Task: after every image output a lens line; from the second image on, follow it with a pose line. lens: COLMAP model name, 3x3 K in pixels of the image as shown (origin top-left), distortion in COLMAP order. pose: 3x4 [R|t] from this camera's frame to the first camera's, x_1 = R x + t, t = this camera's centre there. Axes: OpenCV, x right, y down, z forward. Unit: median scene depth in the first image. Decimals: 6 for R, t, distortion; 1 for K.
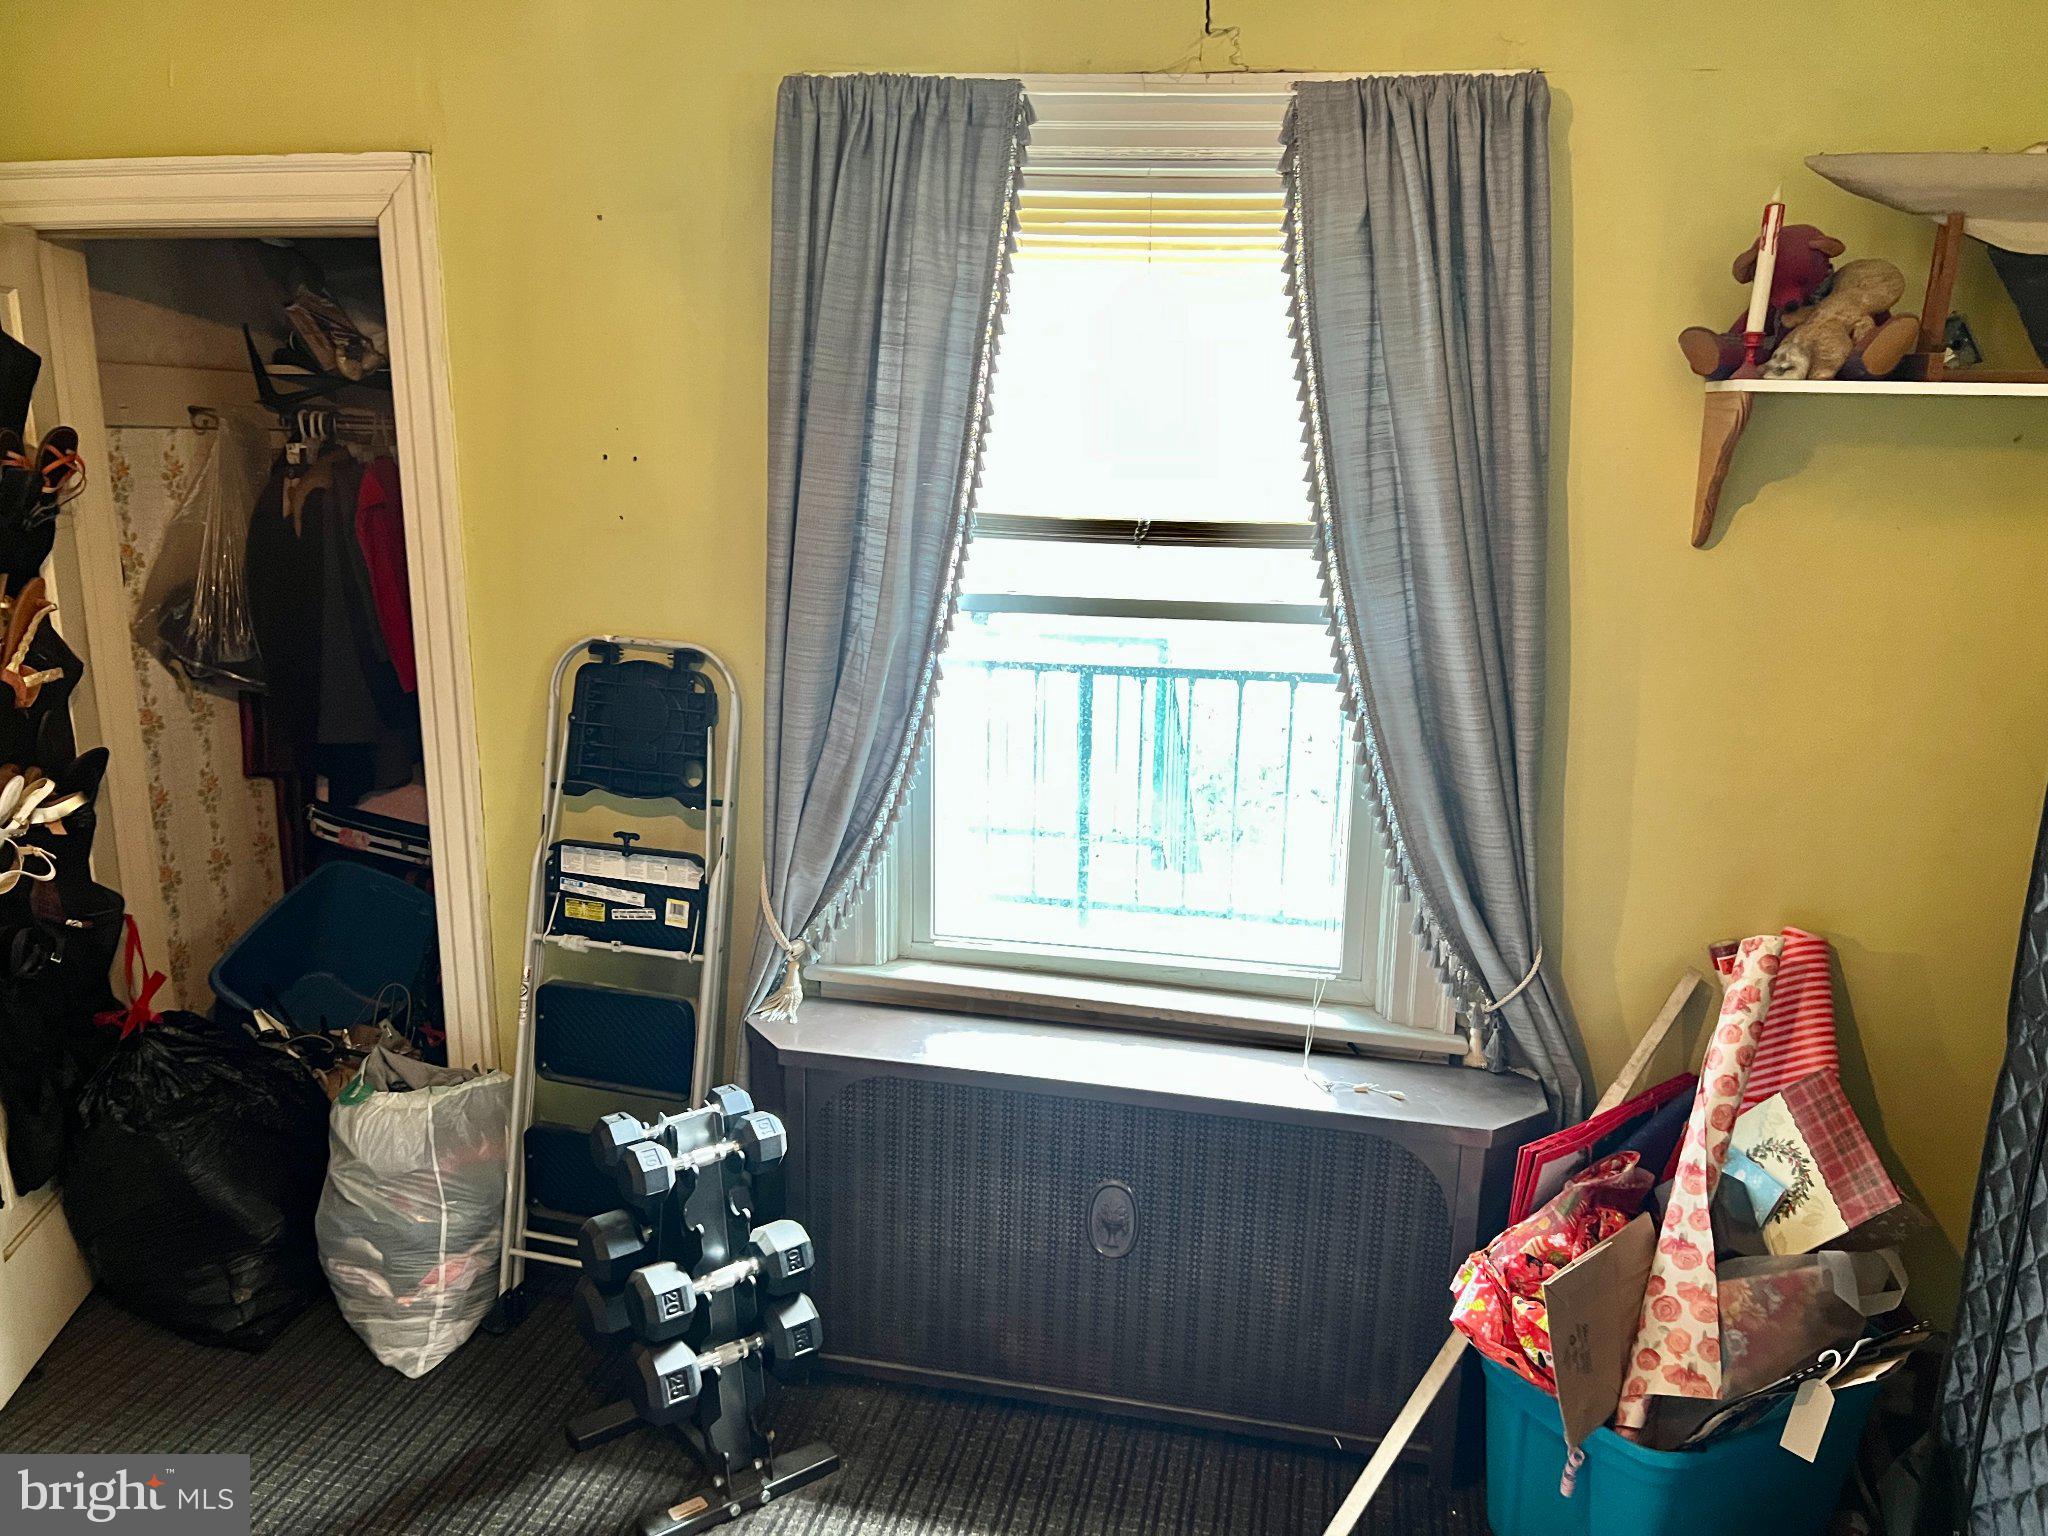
lens RADIAL K [[1536.2, 0, 1024.0], [0, 1536.2, 768.0], [0, 0, 1]] dist [0.002246, -0.002554]
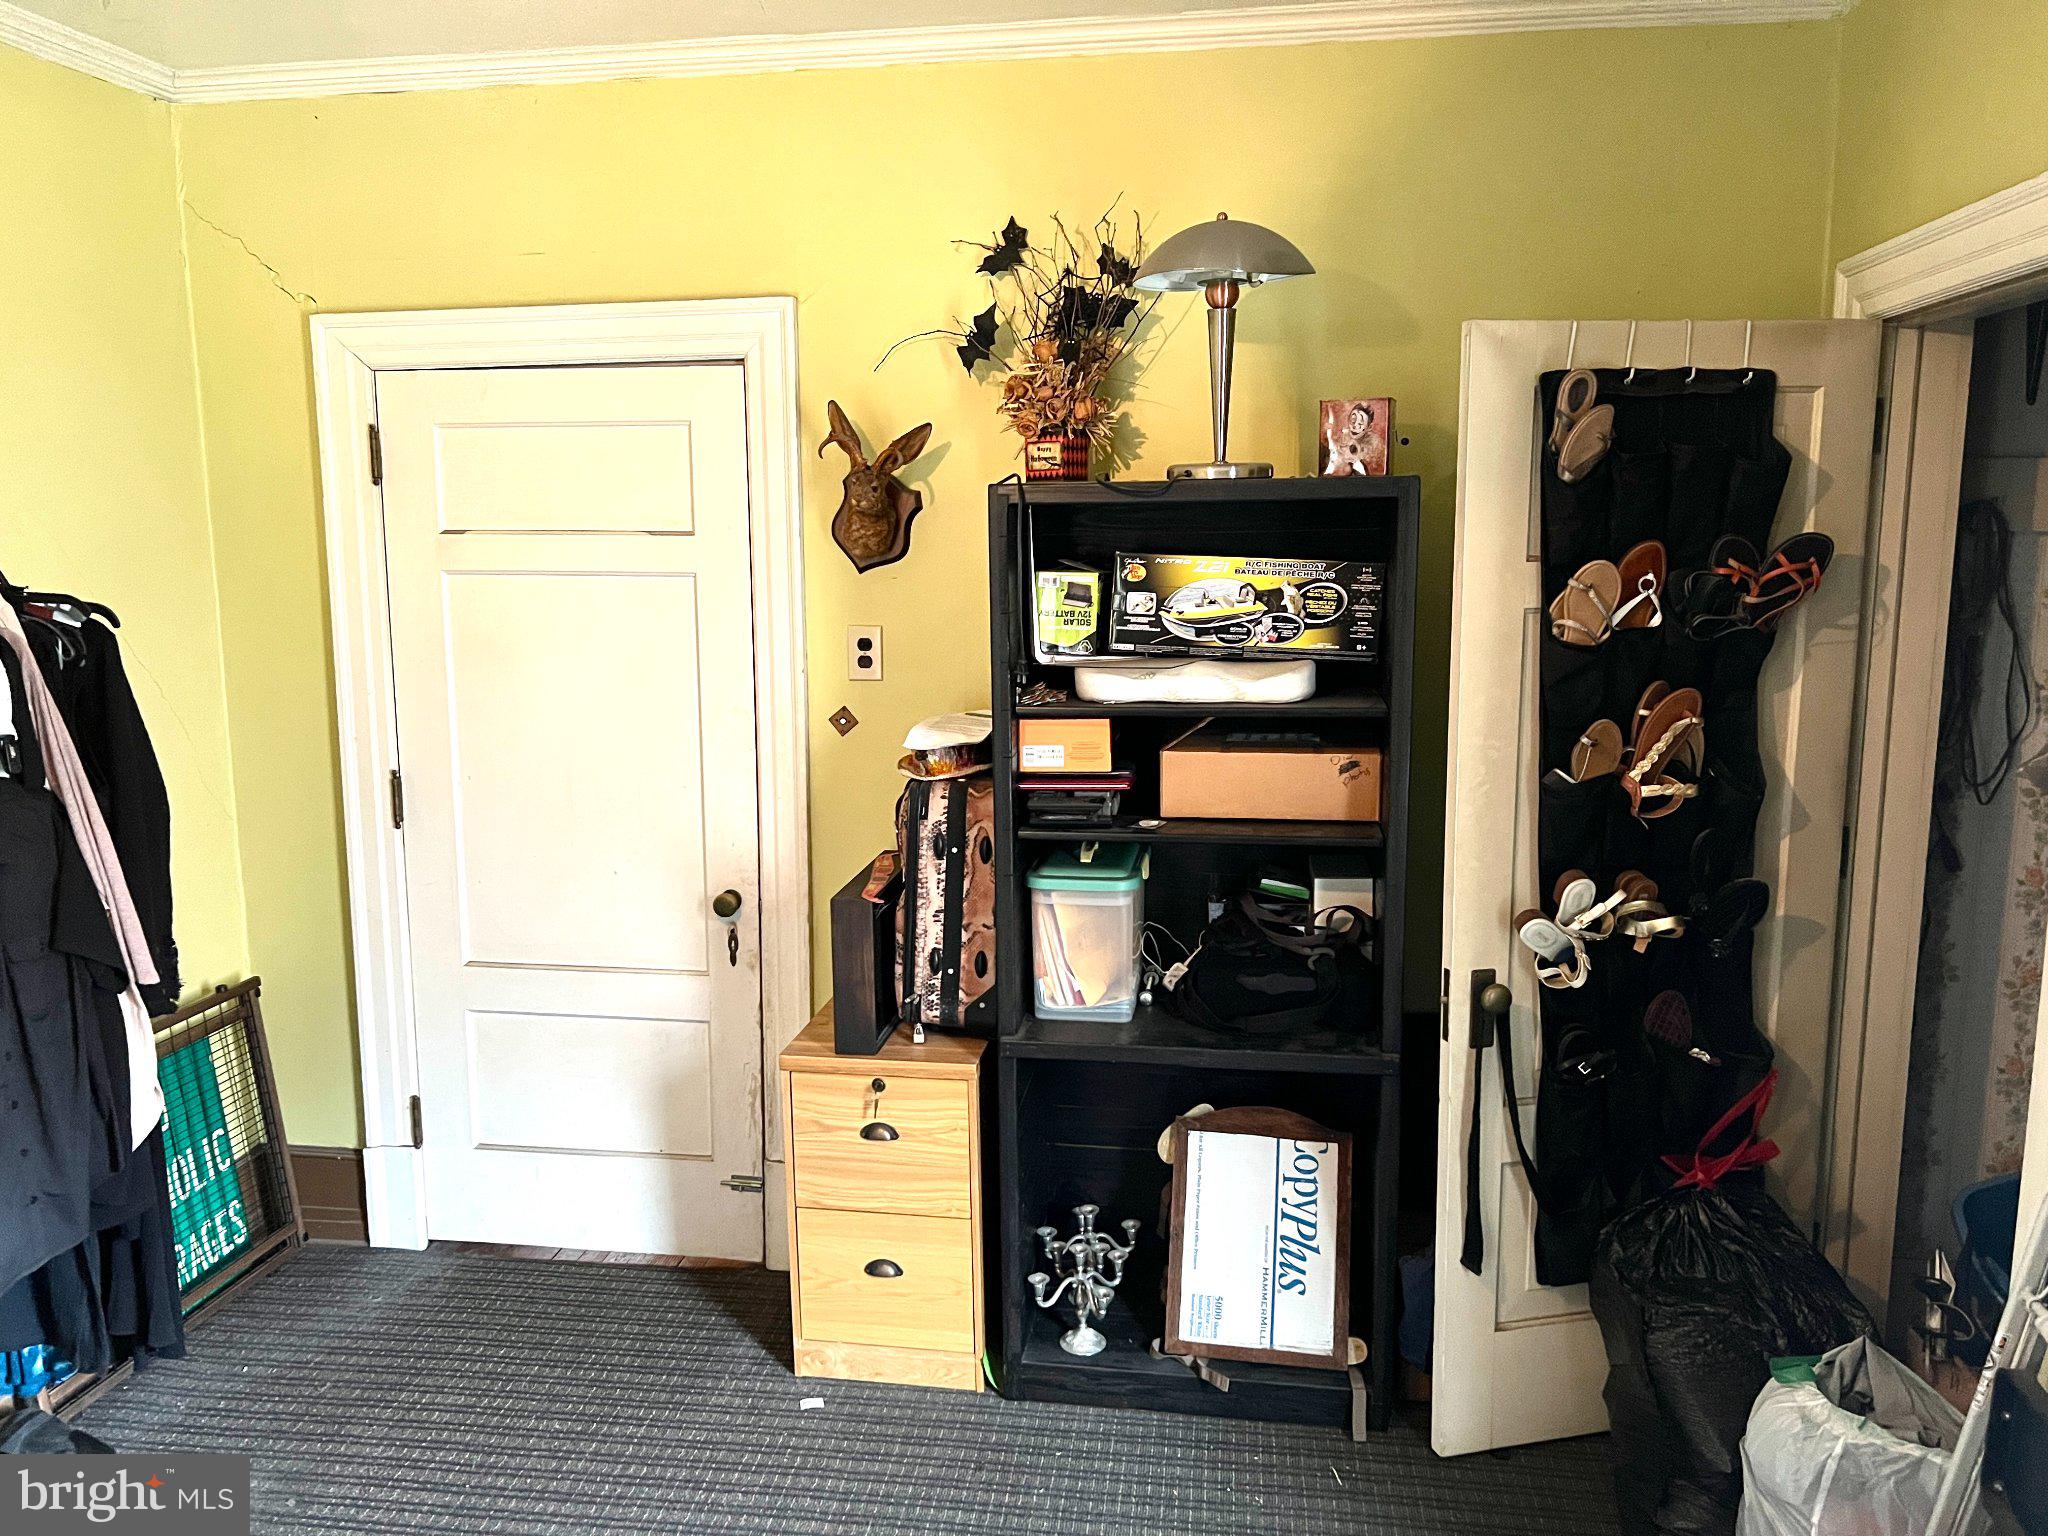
lens RADIAL K [[1536.2, 0, 1024.0], [0, 1536.2, 768.0], [0, 0, 1]] dist [0.002246, -0.002554]
pose [[0.084017, 0.138681, -0.986767, 0.274030], [-0.210077, 0.970476, 0.118505, -0.100857], [0.974068, 0.197340, 0.110670, 0.494108]]
